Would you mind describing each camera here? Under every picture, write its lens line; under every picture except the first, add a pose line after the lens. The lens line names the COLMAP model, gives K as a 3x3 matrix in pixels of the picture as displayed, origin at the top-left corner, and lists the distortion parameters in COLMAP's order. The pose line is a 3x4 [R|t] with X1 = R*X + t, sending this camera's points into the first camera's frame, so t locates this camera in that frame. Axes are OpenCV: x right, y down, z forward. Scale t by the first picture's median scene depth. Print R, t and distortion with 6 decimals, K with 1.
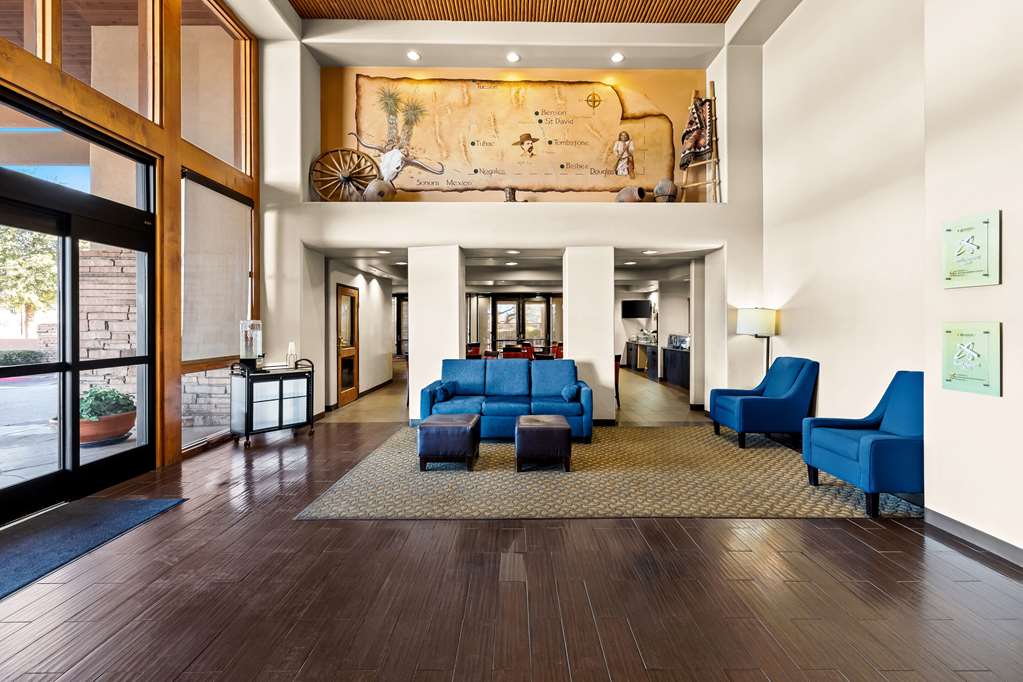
lens RADIAL K [[429.6, 0, 512.5], [0, 429.6, 335.3], [0, 0, 1]] dist [-0.001449, -0.000260]
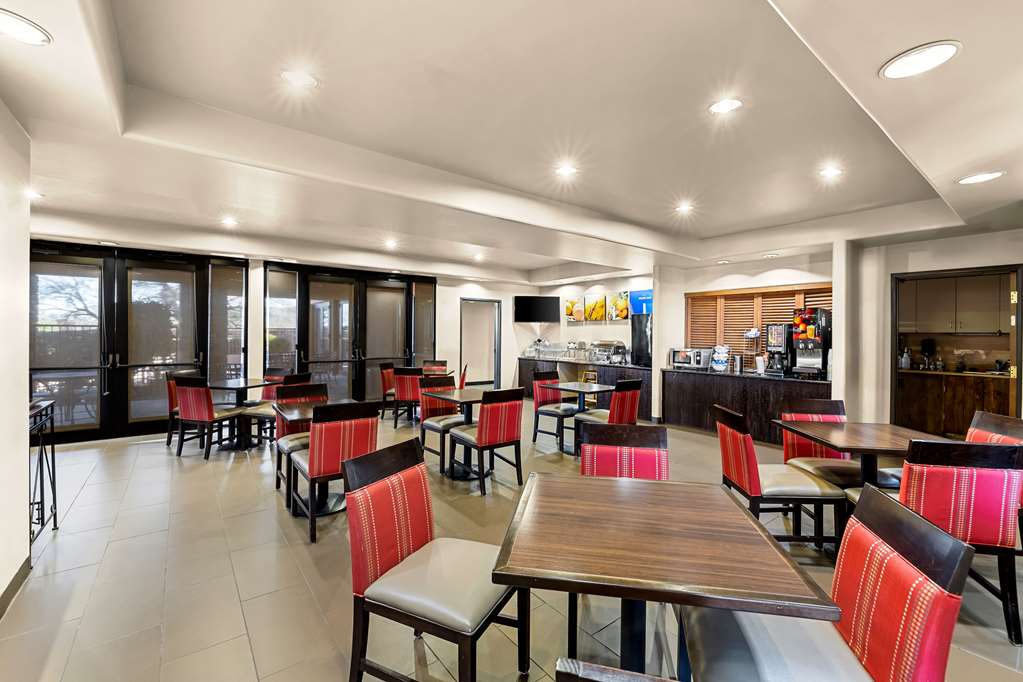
lens RADIAL K [[429.6, 0, 512.5], [0, 429.6, 335.3], [0, 0, 1]] dist [-0.001449, -0.000260]
pose [[0.789429, 0.001636, 0.613840, -0.158973], [0.006775, 0.999912, -0.011377, -0.011174], [-0.613805, 0.013141, 0.789349, 0.469110]]
